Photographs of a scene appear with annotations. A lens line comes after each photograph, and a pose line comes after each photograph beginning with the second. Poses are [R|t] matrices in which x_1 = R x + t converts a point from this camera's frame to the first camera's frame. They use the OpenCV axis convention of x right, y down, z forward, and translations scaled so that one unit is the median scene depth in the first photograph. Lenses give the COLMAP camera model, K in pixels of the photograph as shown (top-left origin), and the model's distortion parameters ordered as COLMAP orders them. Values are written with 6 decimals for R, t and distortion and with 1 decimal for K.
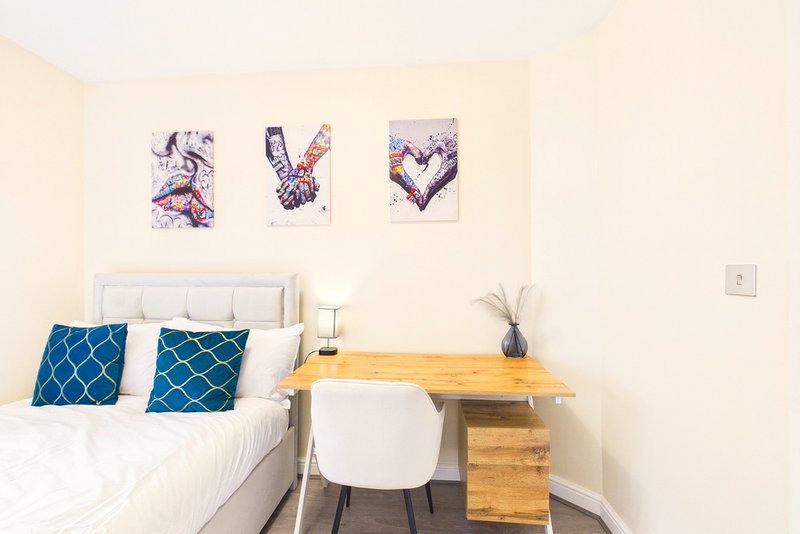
lens RADIAL K [[323.8, 0, 401.4], [0, 323.8, 270.9], [0, 0, 1]] dist [0.002208, -0.000729]
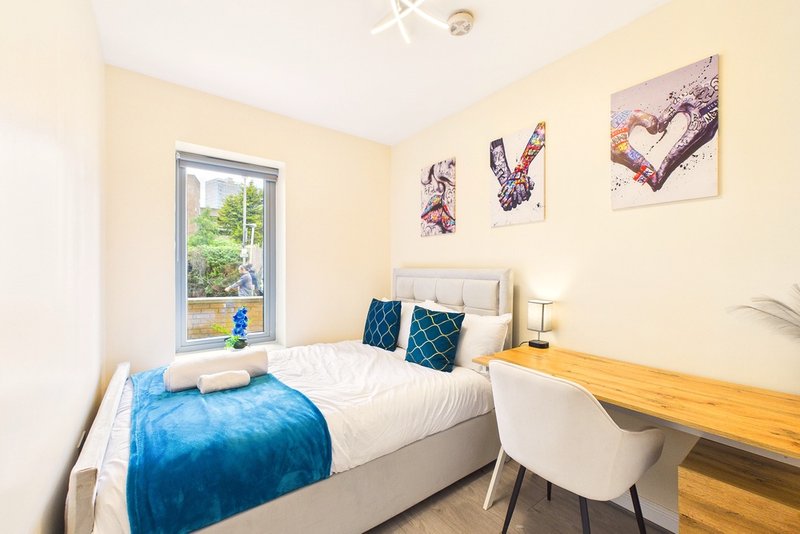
lens RADIAL K [[323.8, 0, 398.2], [0, 323.8, 267.1], [0, 0, 1]] dist [0.002208, -0.000729]
pose [[0.661806, -0.001634, -0.749674, 0.251778], [0.002951, 0.999996, 0.000426, 0.001423], [0.749670, -0.002494, 0.661808, -0.015319]]
